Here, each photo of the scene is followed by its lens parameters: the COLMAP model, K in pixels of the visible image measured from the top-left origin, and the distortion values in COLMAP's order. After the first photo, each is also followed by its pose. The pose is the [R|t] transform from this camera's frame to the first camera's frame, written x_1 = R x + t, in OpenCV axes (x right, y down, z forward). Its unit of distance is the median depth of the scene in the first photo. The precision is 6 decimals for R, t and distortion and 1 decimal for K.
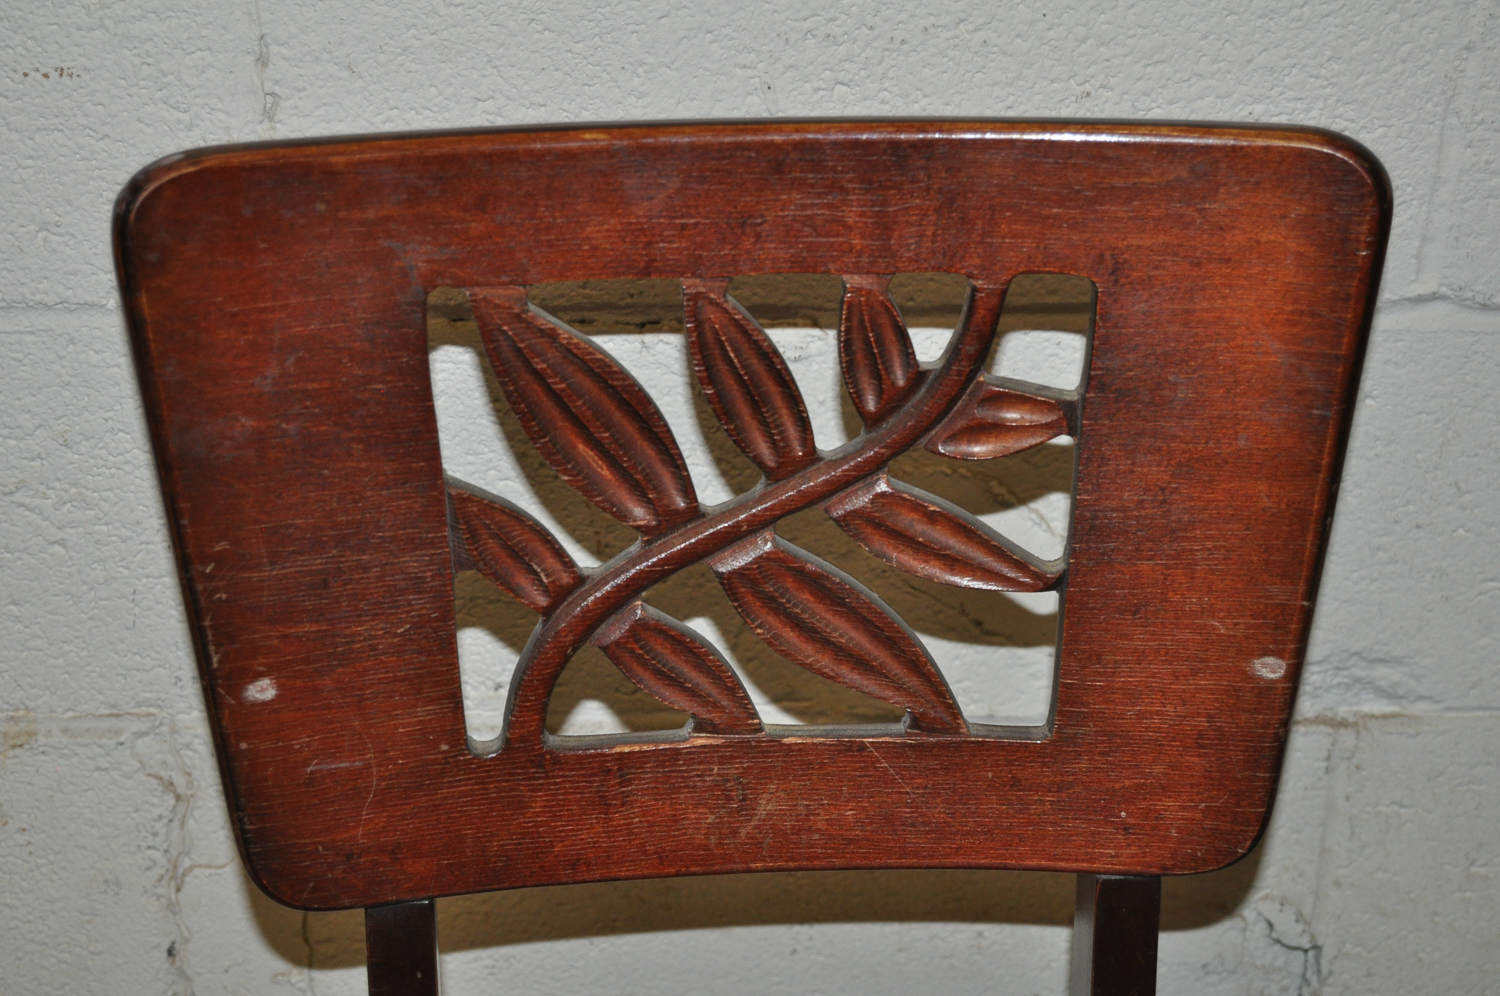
lens RADIAL K [[3393.1, 0, 750.9], [0, 3393.1, 540.2], [0, 0, 1]] dist [0.001039, 0.000000]
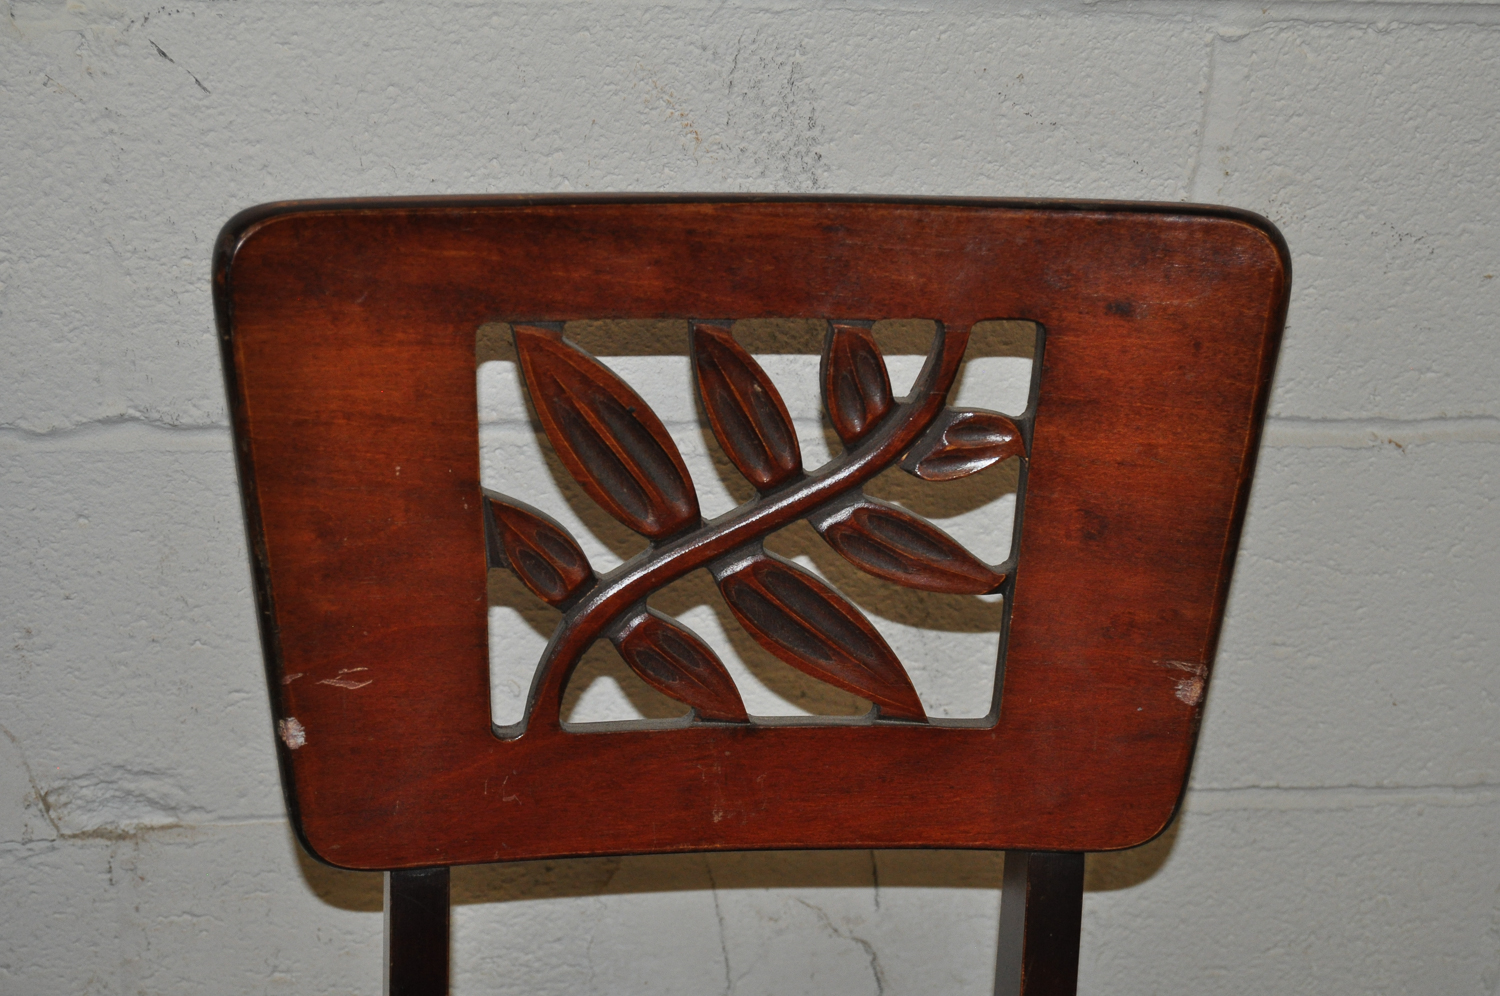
lens RADIAL K [[3393.1, 0, 757.8], [0, 3393.1, 509.8], [0, 0, 1]] dist [0.001039, 0.000000]
pose [[0.993584, -0.022588, 0.110822, 0.258540], [0.030933, 0.996765, -0.074175, 0.037998], [-0.108788, 0.077127, 0.991068, -0.061962]]
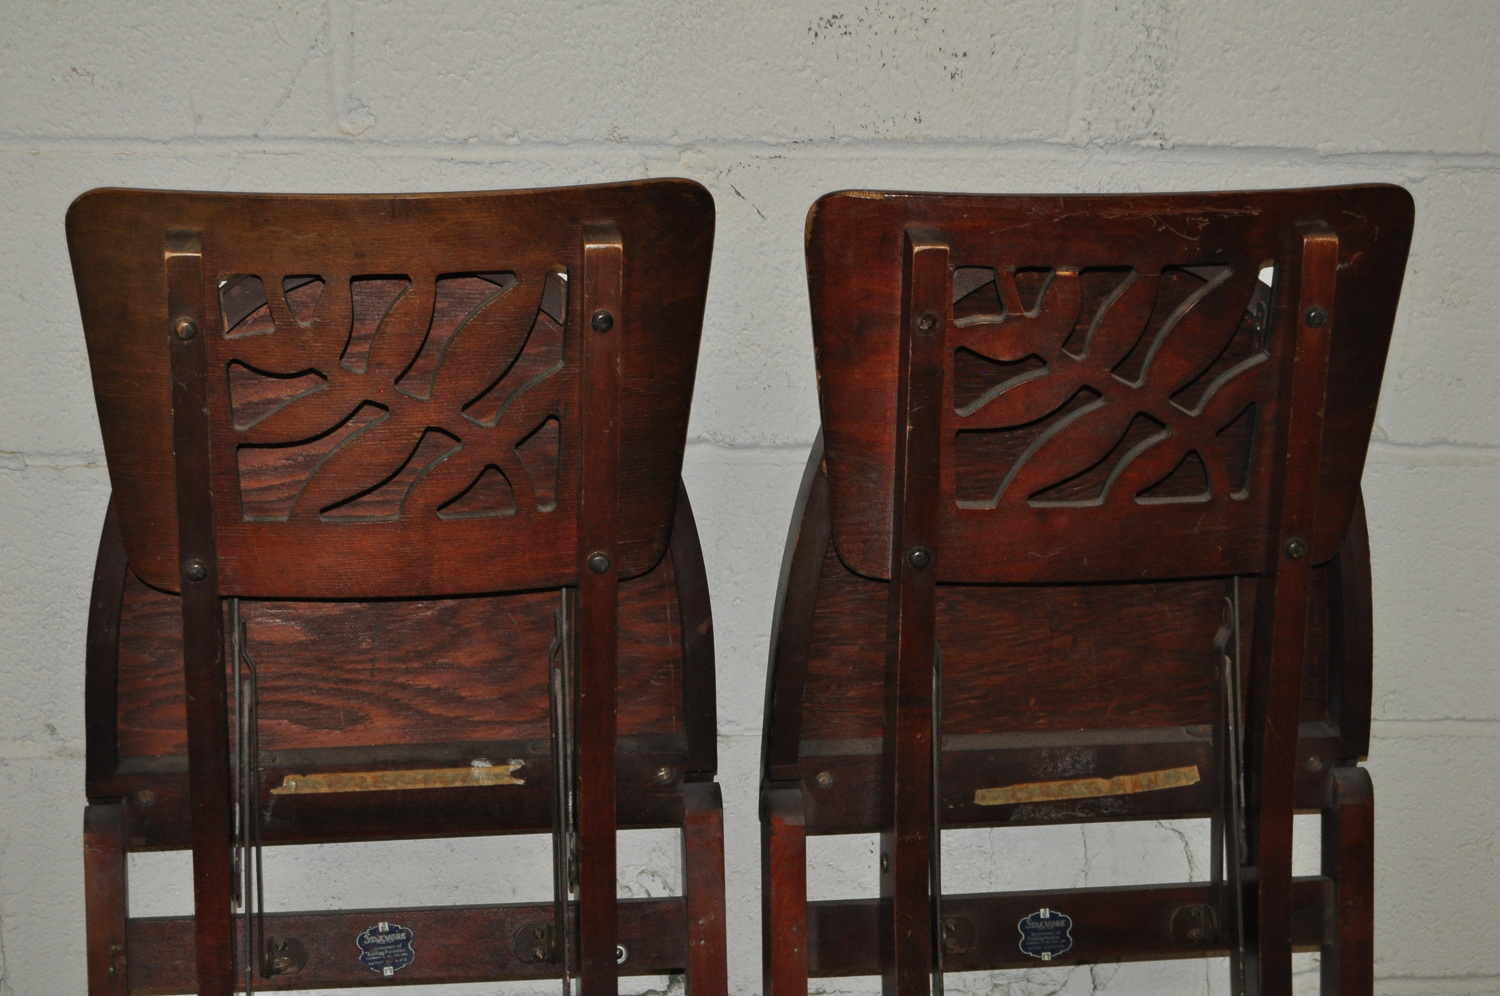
lens RADIAL K [[3257.4, 0, 755.9], [0, 3257.4, 508.6], [0, 0, 1]] dist [0.012386, 0.000000]
pose [[0.997538, -0.022332, 0.066481, 0.114308], [0.036947, 0.973071, -0.227525, 0.292695], [-0.059610, 0.229421, 0.971500, -0.472684]]
